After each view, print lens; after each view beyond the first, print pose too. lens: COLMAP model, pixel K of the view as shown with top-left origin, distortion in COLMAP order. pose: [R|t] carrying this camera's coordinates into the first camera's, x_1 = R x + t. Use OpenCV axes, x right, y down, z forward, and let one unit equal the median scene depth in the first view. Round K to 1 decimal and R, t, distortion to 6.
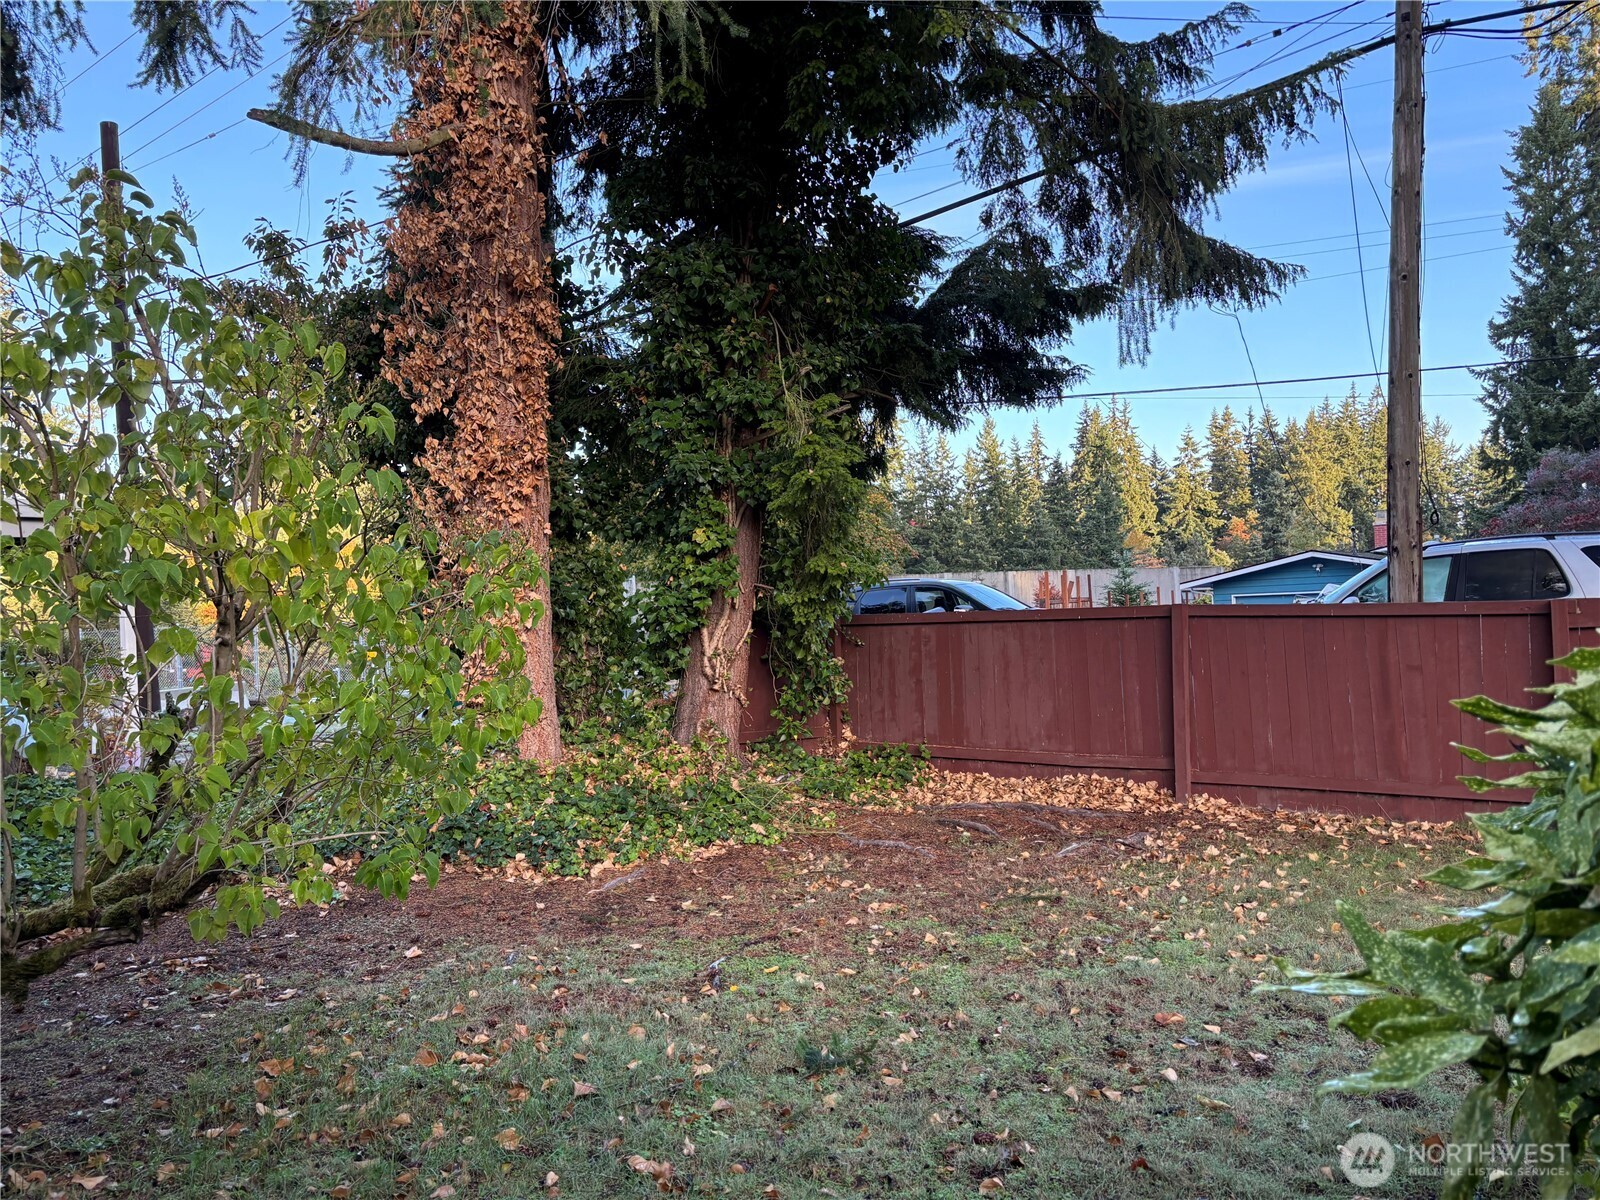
lens RADIAL K [[1184.1, 0, 815.1], [0, 1184.1, 597.5], [0, 0, 1]] dist [0.054599, -0.051178]
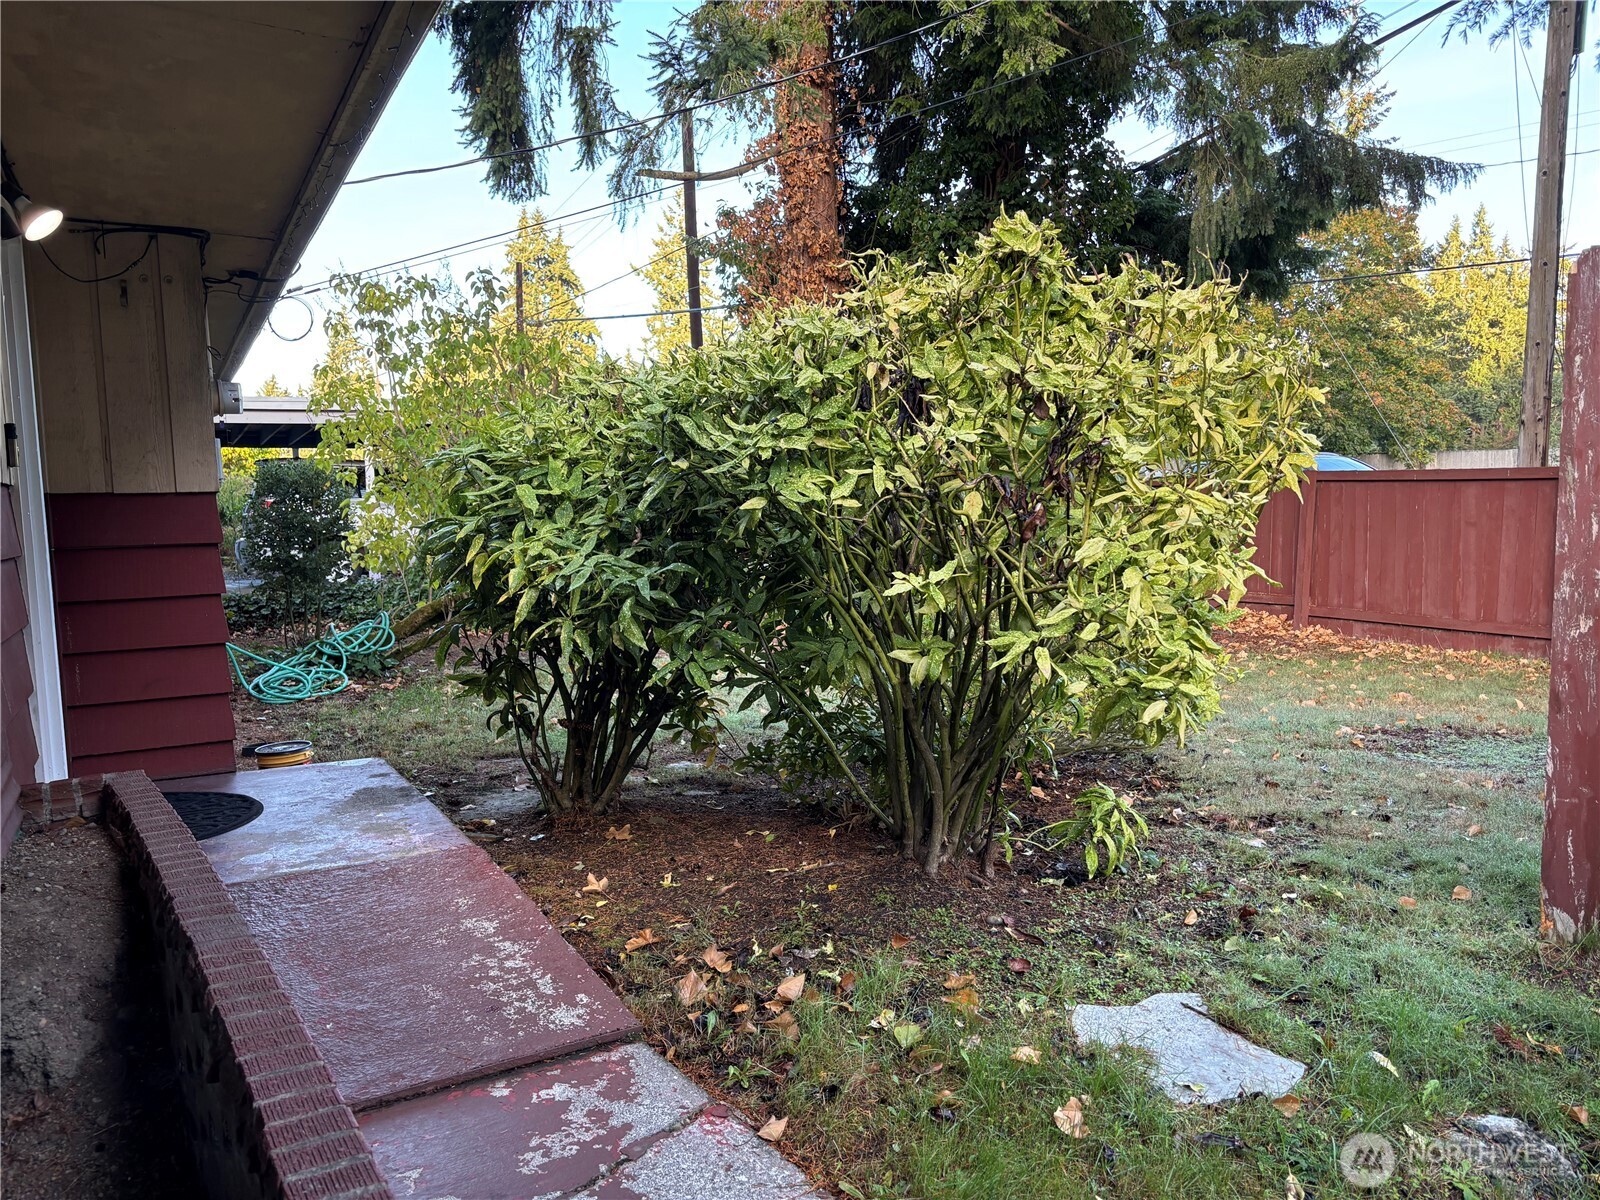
lens RADIAL K [[1184.1, 0, 815.1], [0, 1184.1, 597.5], [0, 0, 1]] dist [0.054599, -0.051178]
pose [[0.887349, 0.054359, -0.457883, 0.450823], [-0.011340, 0.995299, 0.096183, 0.024603], [0.460959, -0.080155, 0.883794, -0.342212]]
